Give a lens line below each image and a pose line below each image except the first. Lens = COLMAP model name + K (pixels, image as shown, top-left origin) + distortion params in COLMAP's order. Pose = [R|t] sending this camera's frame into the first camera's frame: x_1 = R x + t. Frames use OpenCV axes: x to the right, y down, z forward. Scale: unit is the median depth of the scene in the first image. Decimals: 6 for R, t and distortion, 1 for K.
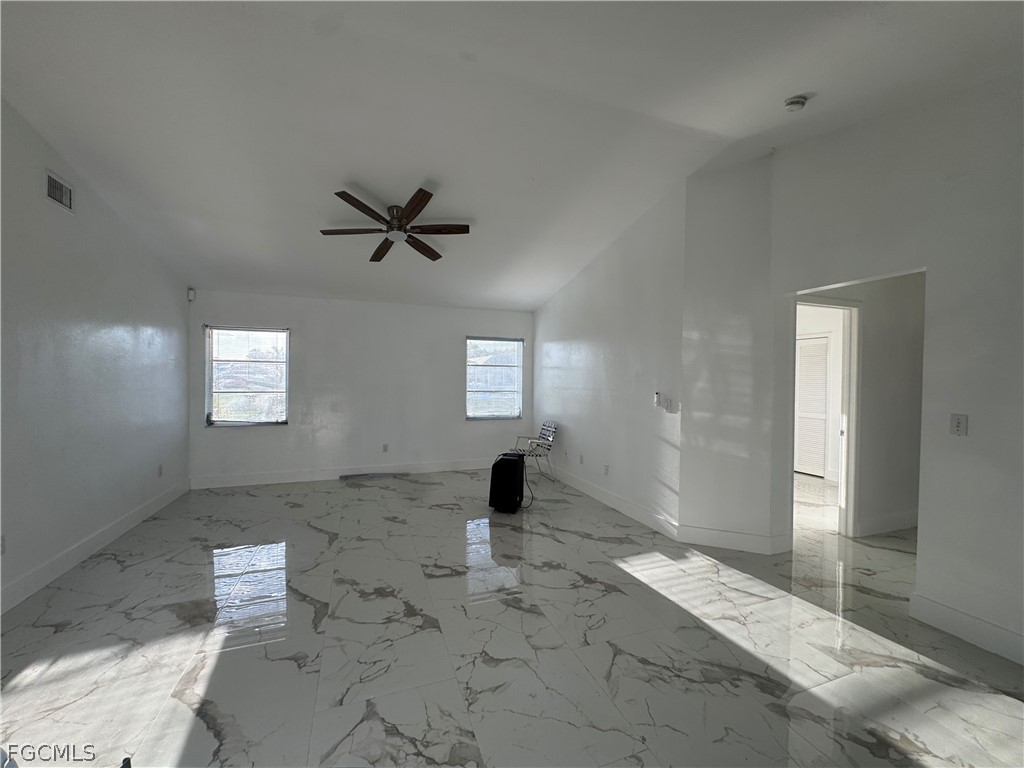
lens RADIAL K [[410.9, 0, 512.0], [0, 410.9, 384.0], [0, 0, 1]] dist [-0.002012, -0.000226]
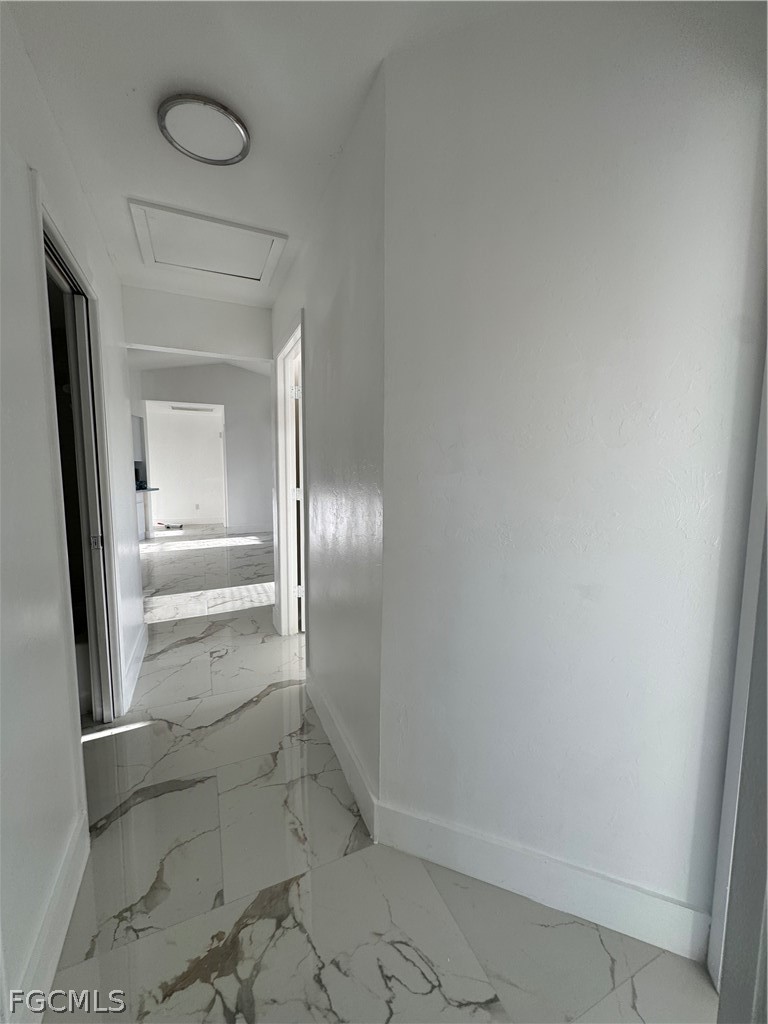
lens RADIAL K [[410.9, 0, 380.5], [0, 410.9, 507.7], [0, 0, 1]] dist [-0.002012, -0.000226]
pose [[0.056498, 0.091015, -0.994246, 2.015635], [-0.011073, 0.995832, 0.090531, 0.010512], [0.998341, 0.005894, 0.057271, 1.459047]]
